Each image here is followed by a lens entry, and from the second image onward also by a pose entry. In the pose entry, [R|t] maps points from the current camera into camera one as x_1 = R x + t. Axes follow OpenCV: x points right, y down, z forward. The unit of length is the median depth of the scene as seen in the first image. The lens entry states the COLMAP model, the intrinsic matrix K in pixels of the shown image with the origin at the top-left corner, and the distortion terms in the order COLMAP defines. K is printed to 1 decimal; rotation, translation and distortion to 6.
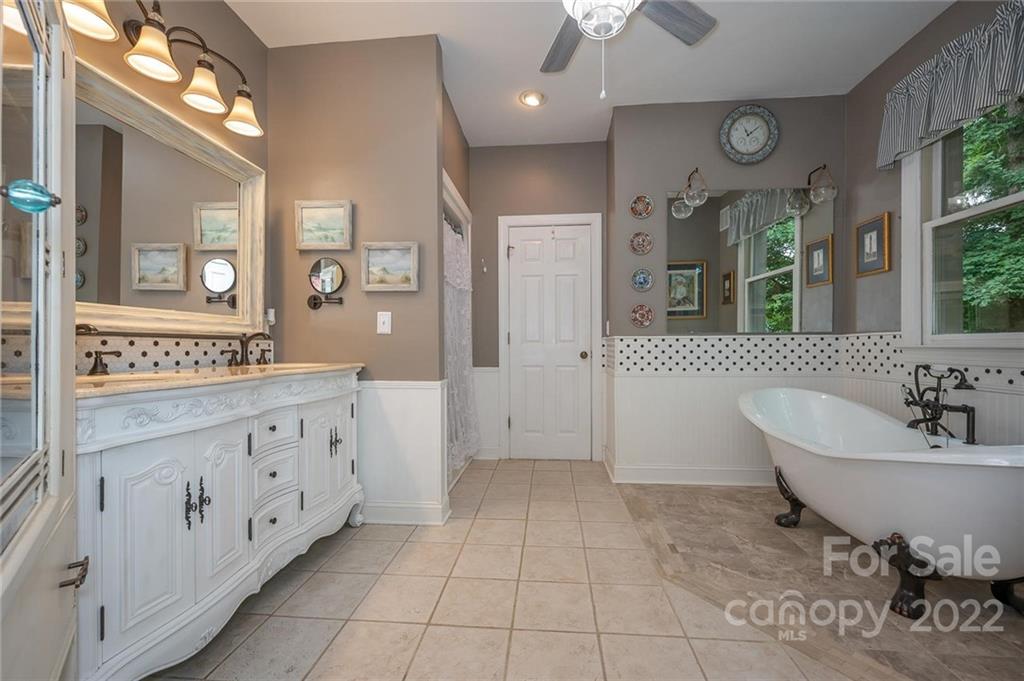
lens RADIAL K [[402.5, 0, 512.8], [0, 402.5, 347.4], [0, 0, 1]] dist [-0.002098, -0.000530]
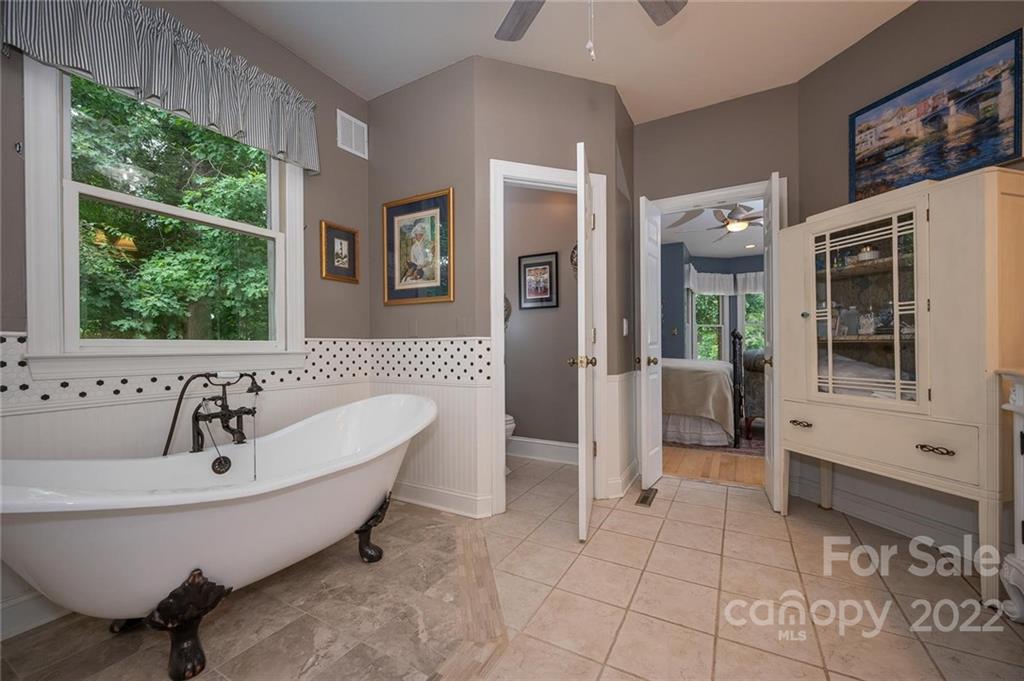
lens RADIAL K [[402.5, 0, 512.8], [0, 402.5, 347.4], [0, 0, 1]] dist [-0.002098, -0.000530]
pose [[-0.915401, 0.013514, 0.402316, 0.037512], [0.014040, 0.999900, -0.001643, -0.004085], [-0.402298, 0.004145, -0.915499, 1.687423]]
